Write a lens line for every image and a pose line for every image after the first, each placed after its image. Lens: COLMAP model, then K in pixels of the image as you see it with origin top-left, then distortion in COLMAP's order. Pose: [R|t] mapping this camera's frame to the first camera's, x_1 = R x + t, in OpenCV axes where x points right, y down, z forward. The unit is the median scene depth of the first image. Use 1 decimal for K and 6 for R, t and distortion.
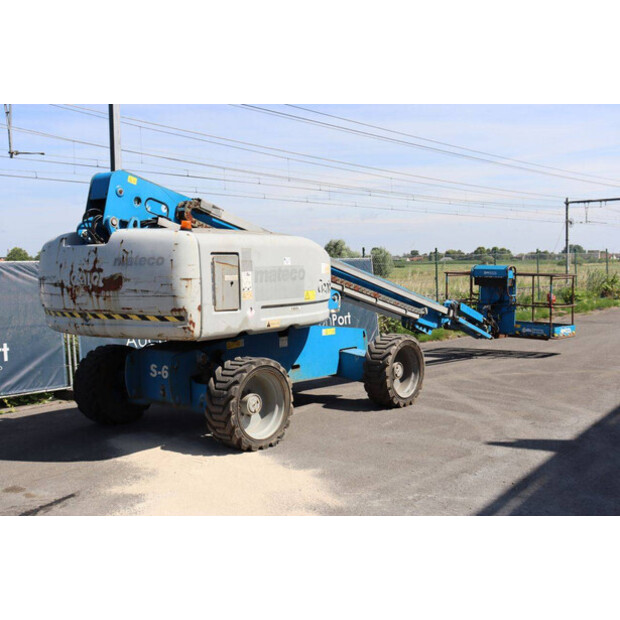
lens RADIAL K [[718.8, 0, 307.7], [0, 718.8, 308.6], [0, 0, 1]] dist [-0.047505, 0.065196]
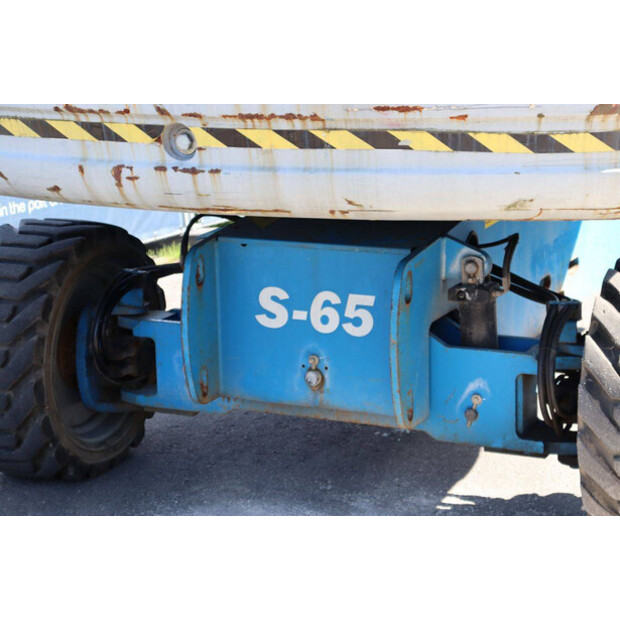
lens RADIAL K [[1466.4, 0, 313.1], [0, 1466.4, 307.5], [0, 0, 1]] dist [0.356447, 1.203607]
pose [[0.968679, -0.048814, 0.243473, -0.398326], [0.011622, 0.988326, 0.151911, -0.010136], [-0.248046, -0.144324, 0.957937, 0.449513]]
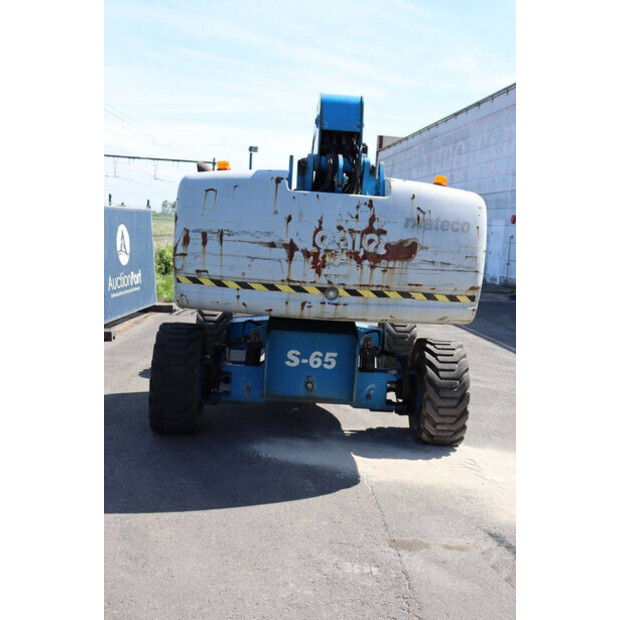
lens RADIAL K [[718.8, 0, 307.7], [0, 718.8, 308.6], [0, 0, 1]] dist [-0.047505, 0.065196]
pose [[0.759577, -0.006686, 0.650383, -0.800492], [-0.038959, 0.997684, 0.055757, -0.012413], [-0.649249, -0.067690, 0.757558, 0.463413]]
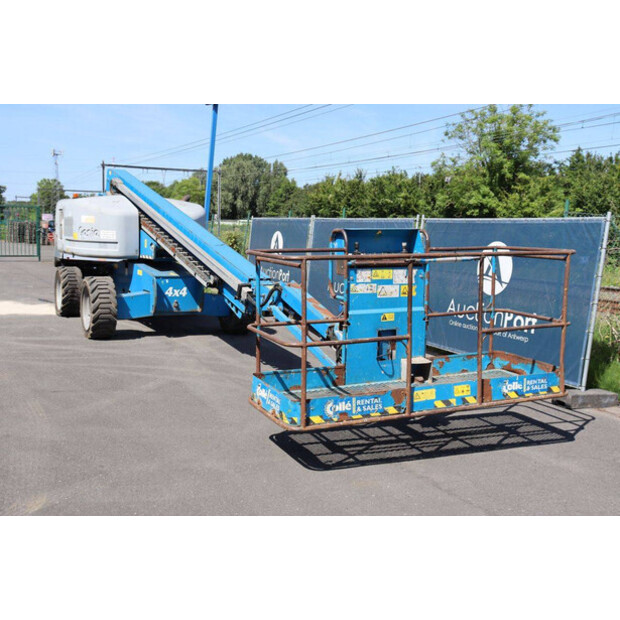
lens RADIAL K [[681.8, 0, 310.0], [0, 681.8, 310.0], [0, 0, 1]] dist [-0.093353, 0.316711]
pose [[-0.368497, 0.119242, -0.921950, 1.358949], [-0.078237, 0.984243, 0.158570, -0.151314], [0.926331, 0.130563, -0.353361, 2.283068]]
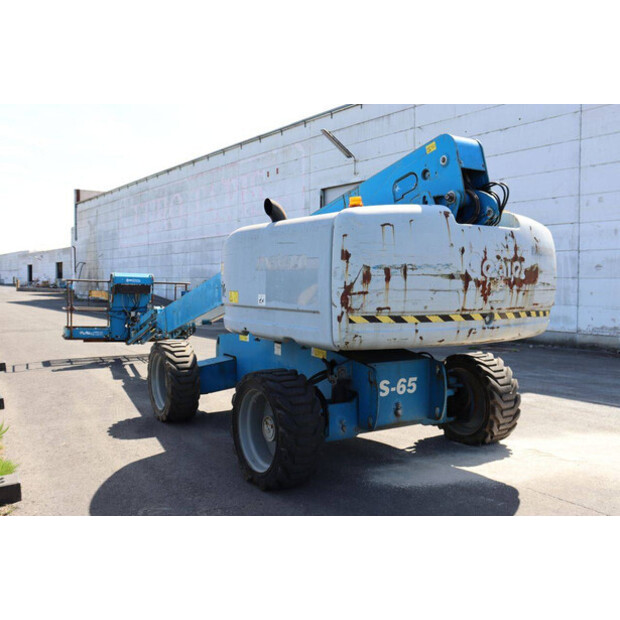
lens RADIAL K [[615.8, 0, 310.0], [0, 615.8, 310.0], [0, 0, 1]] dist [-0.121742, 0.190964]
pose [[0.340758, -0.028827, 0.939709, -0.999331], [0.048348, 0.998745, 0.013106, -0.015452], [-0.938907, 0.040967, 0.341724, 0.954915]]
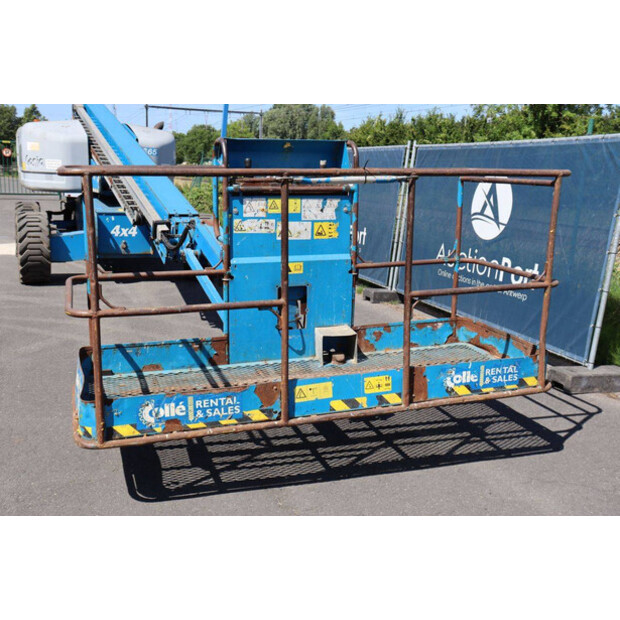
lens RADIAL K [[661.5, 0, 310.5], [0, 661.5, 299.6], [0, 0, 1]] dist [-0.095467, 0.235575]
pose [[-0.433584, 0.177270, -0.883505, 1.049903], [-0.081385, 0.968748, 0.234314, -0.124632], [0.897431, 0.173498, -0.405606, 2.323118]]
